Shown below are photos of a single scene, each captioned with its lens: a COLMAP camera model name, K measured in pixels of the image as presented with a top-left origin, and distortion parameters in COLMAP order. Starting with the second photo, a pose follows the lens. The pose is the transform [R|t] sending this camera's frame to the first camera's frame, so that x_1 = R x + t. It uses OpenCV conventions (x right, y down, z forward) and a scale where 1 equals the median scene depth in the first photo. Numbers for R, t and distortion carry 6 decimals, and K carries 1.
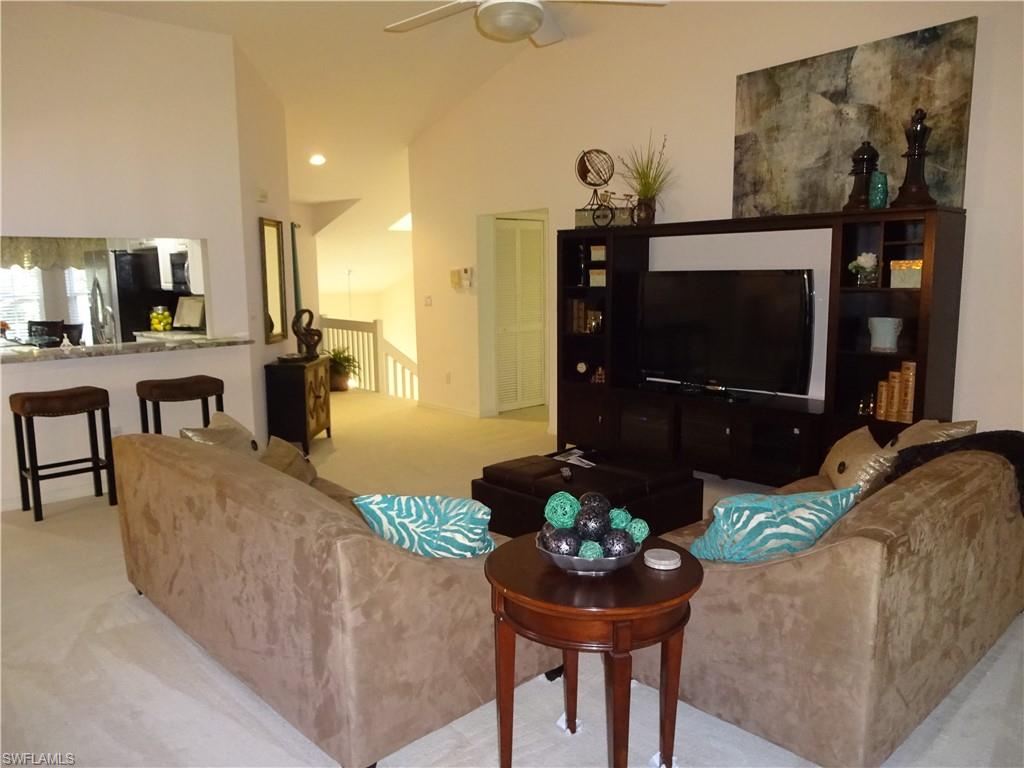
lens RADIAL K [[765.8, 0, 513.2], [0, 765.8, 384.4], [0, 0, 1]] dist [-0.018010, 0.001748]
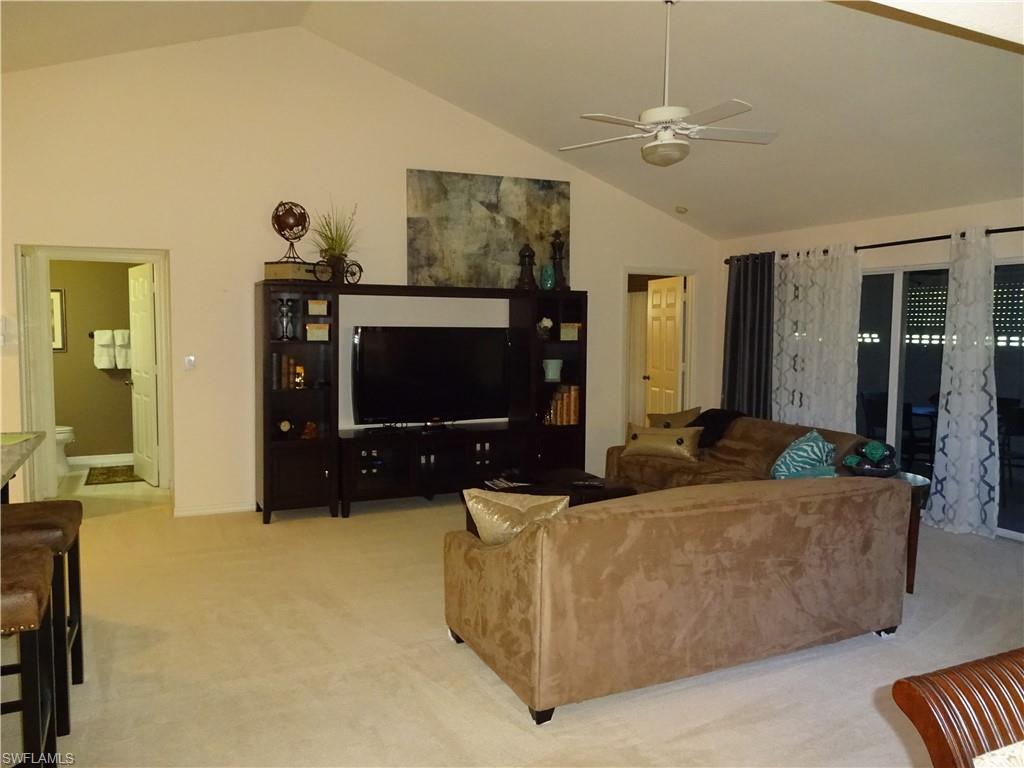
lens RADIAL K [[765.8, 0, 513.1], [0, 765.8, 385.1], [0, 0, 1]] dist [-0.018010, 0.001748]
pose [[0.289286, -0.056638, 0.955566, -0.902581], [0.125513, 0.991874, 0.020792, -0.069500], [-0.948978, 0.113921, 0.294045, 0.551981]]
